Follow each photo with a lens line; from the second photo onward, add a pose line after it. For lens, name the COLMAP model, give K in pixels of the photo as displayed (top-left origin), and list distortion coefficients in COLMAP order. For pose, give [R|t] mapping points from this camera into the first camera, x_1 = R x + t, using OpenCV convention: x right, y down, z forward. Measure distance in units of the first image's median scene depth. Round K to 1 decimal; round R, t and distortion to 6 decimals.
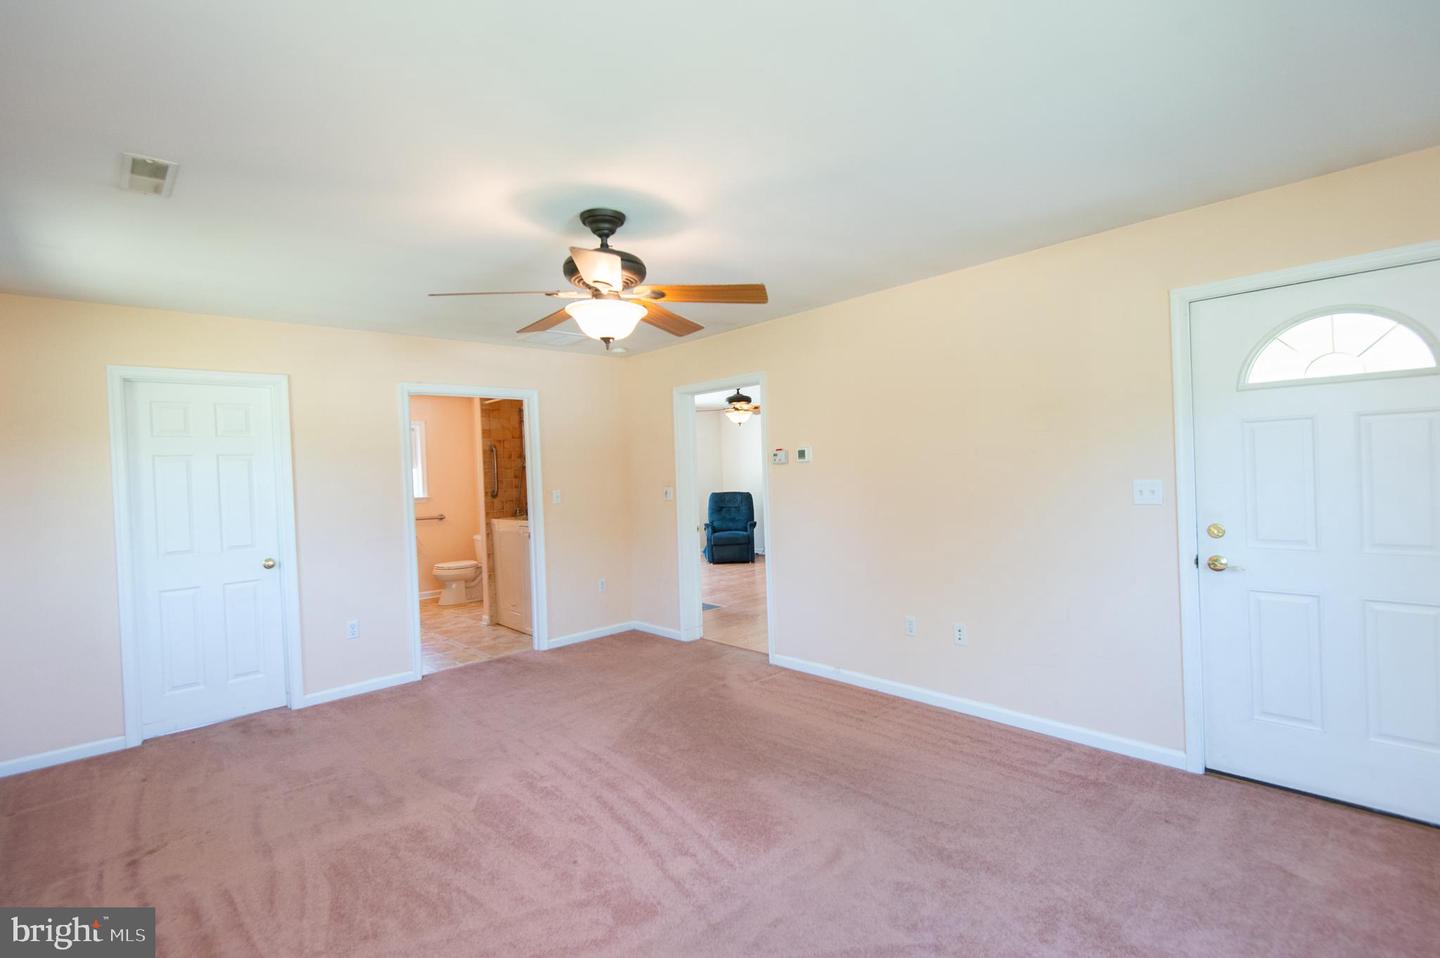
lens RADIAL K [[666.9, 0, 729.7], [0, 666.9, 478.7], [0, 0, 1]] dist [0.019760, -0.012190]
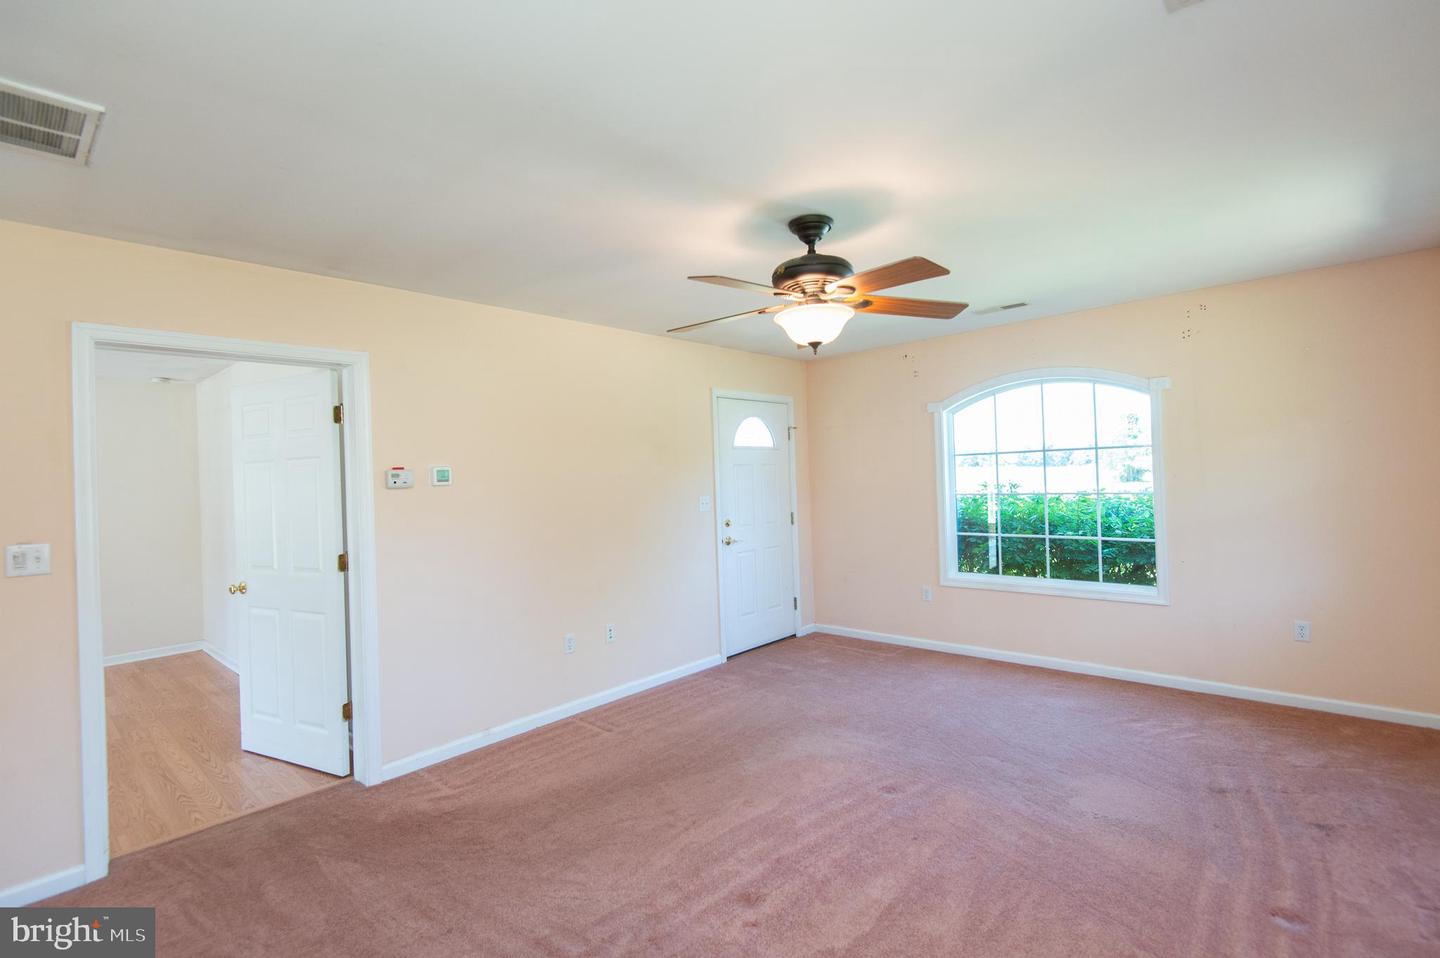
lens RADIAL K [[666.0, 0, 720.0], [0, 666.0, 479.0], [0, 0, 1]] dist [0.011133, -0.001357]
pose [[-0.084187, 0.037314, 0.995751, -0.952886], [0.052518, 0.998076, -0.032961, 0.013961], [-0.995065, 0.049520, -0.085985, 1.023028]]
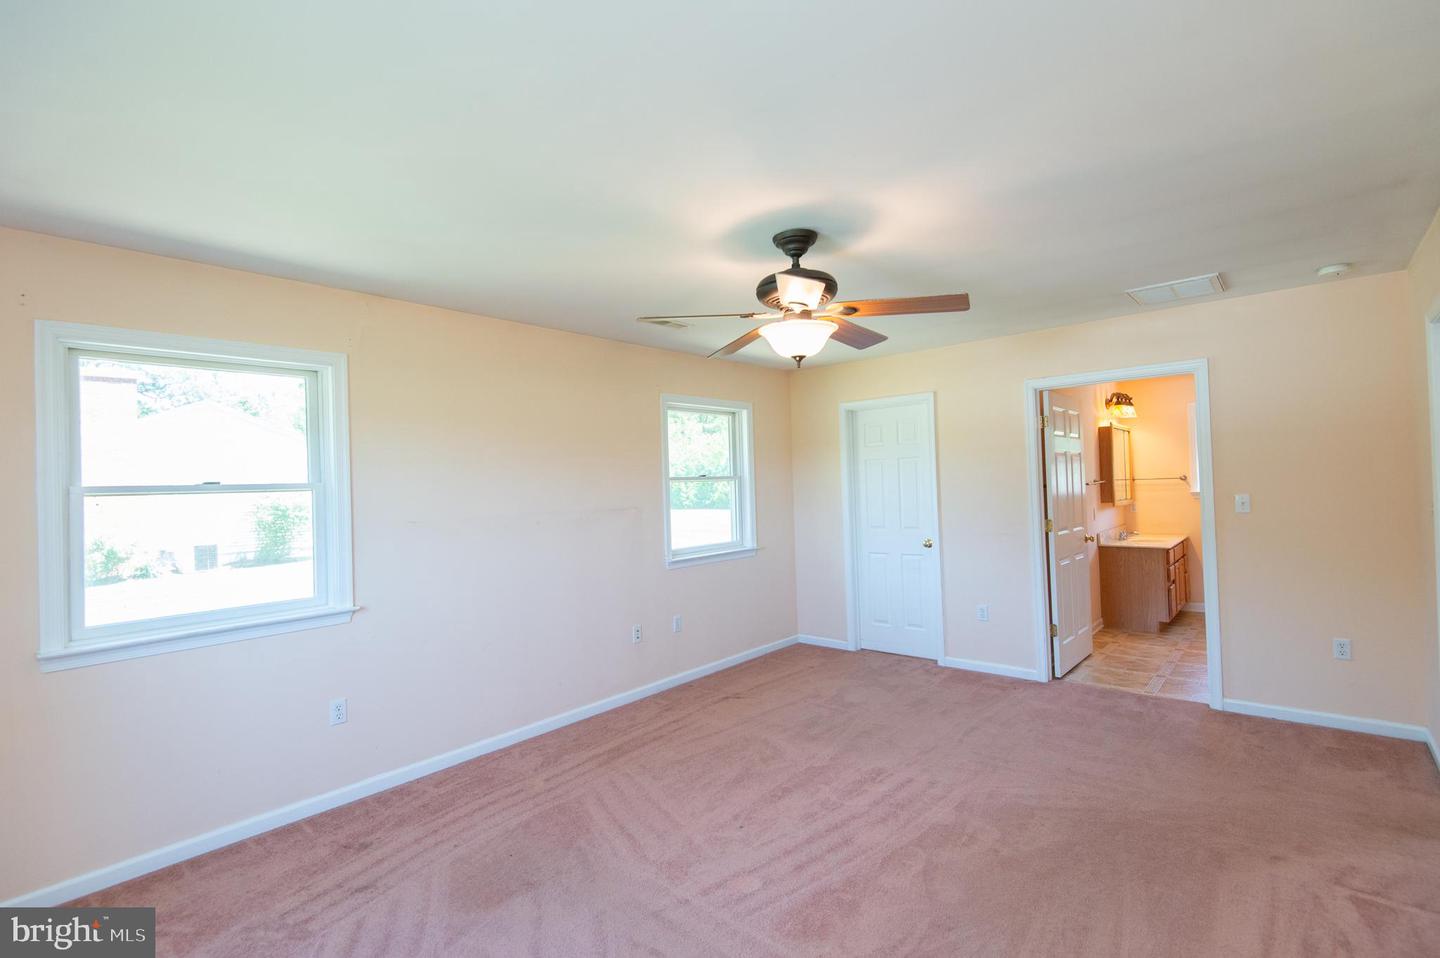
lens RADIAL K [[666.9, 0, 729.7], [0, 666.9, 478.7], [0, 0, 1]] dist [0.019760, -0.012190]
pose [[0.102575, 0.024873, -0.994414, 0.671576], [0.013323, 0.999563, 0.026376, -0.042560], [0.994636, -0.015954, 0.102199, 0.654978]]
